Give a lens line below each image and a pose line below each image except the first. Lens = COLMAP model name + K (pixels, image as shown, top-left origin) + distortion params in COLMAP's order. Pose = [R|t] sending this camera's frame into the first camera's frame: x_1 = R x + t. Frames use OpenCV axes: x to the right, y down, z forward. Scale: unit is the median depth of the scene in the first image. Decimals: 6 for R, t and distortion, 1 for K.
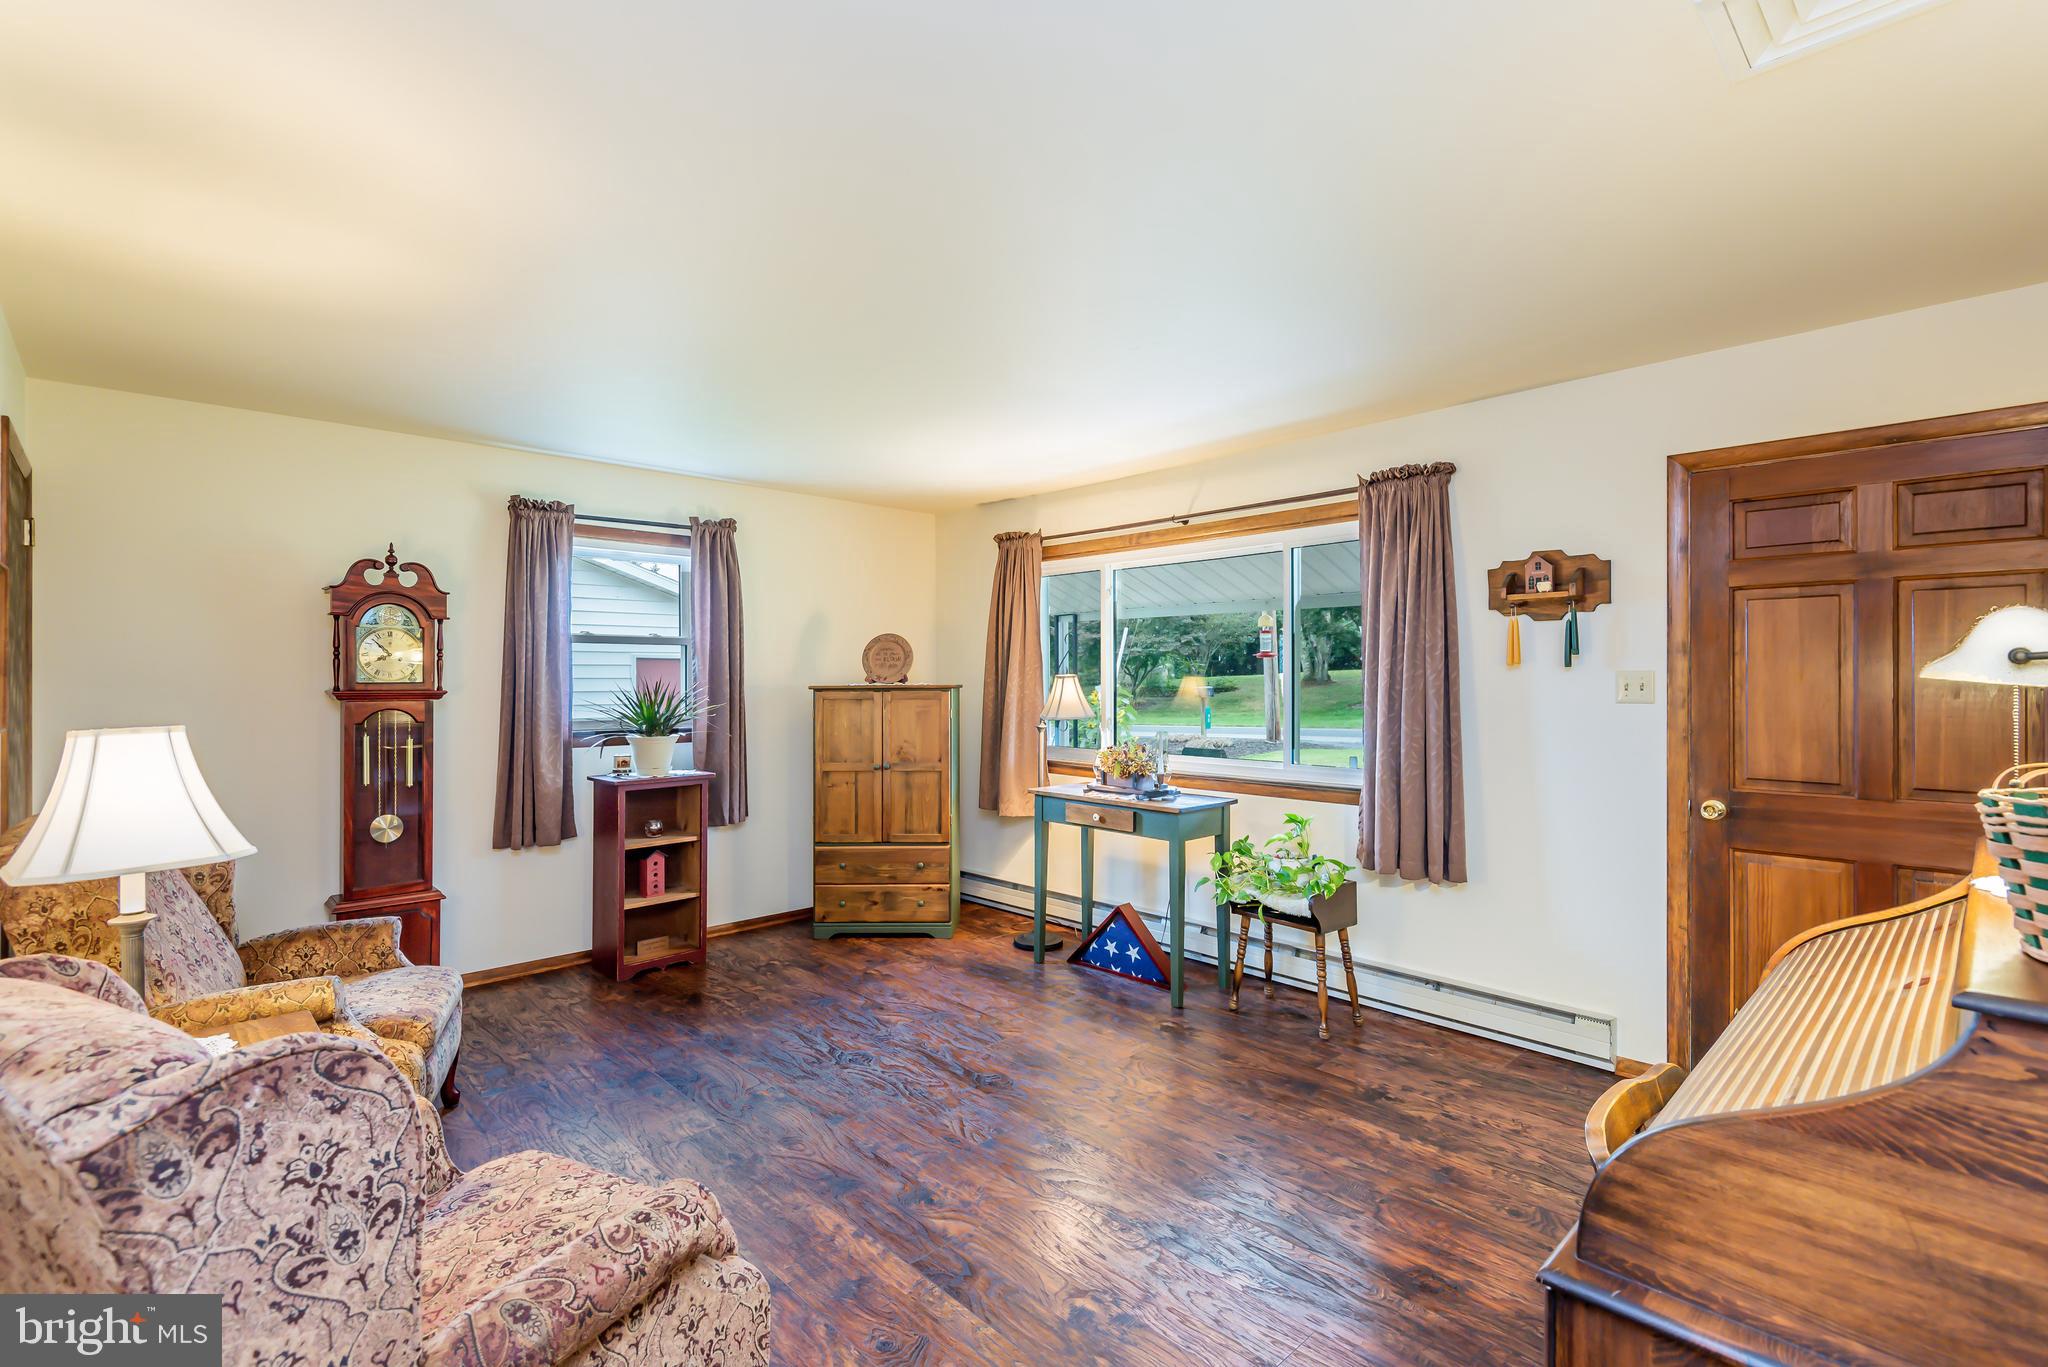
lens RADIAL K [[942.0, 0, 1016.8], [0, 942.0, 683.0], [0, 0, 1]] dist [0.001588, -0.000400]
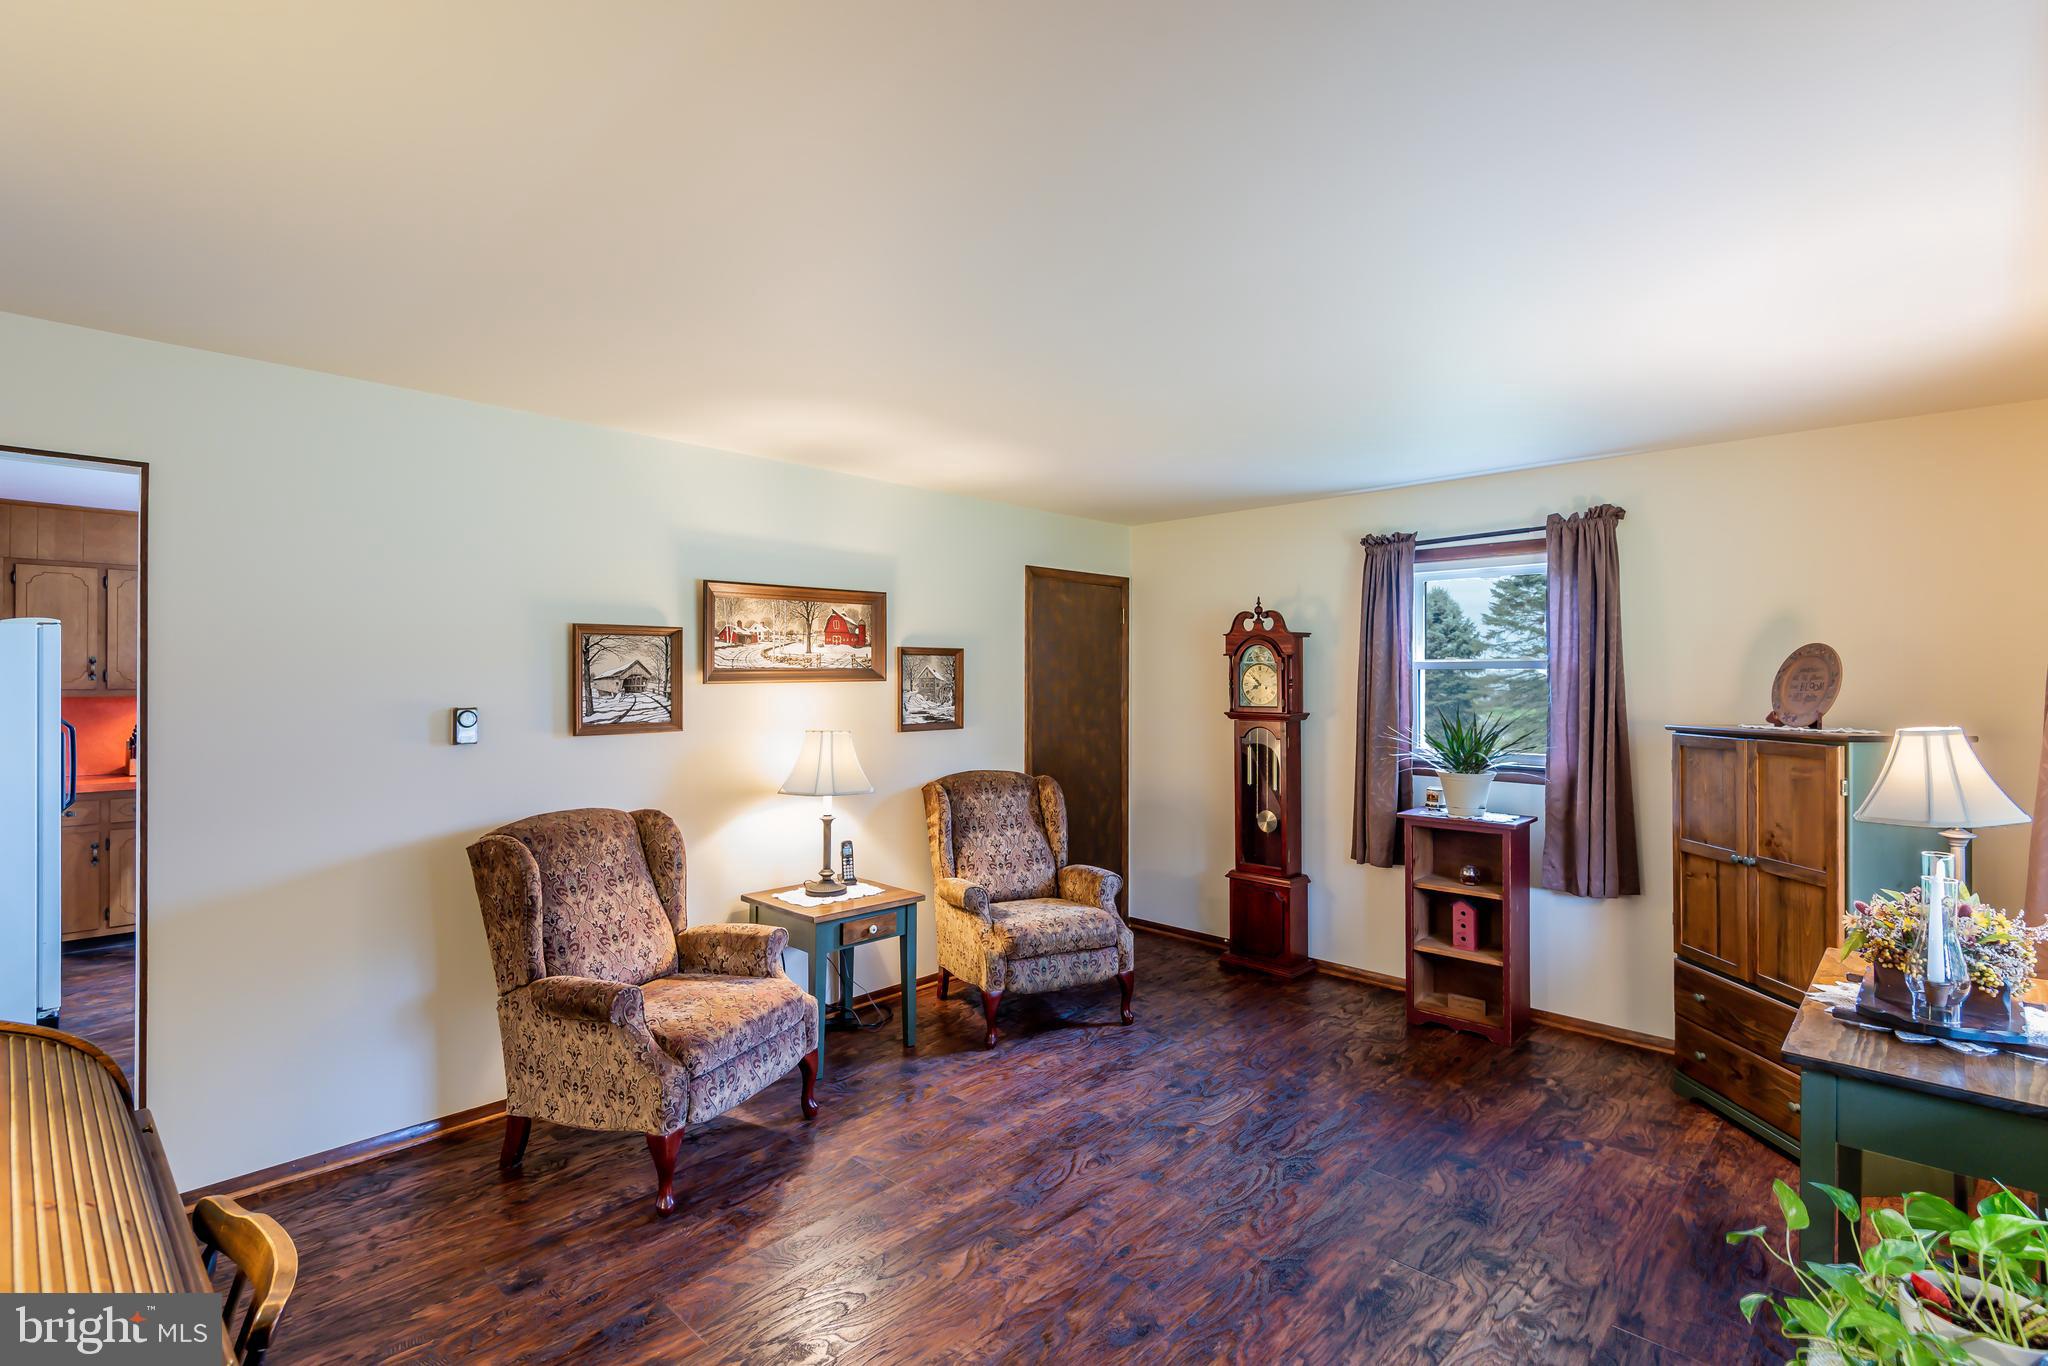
lens RADIAL K [[942.0, 0, 1016.8], [0, 942.0, 682.5], [0, 0, 1]] dist [0.001588, -0.000400]
pose [[0.040533, 0.004210, -0.999169, 0.525788], [-0.005676, 0.999976, 0.003983, -0.032853], [0.999162, 0.005510, 0.040556, 0.561424]]
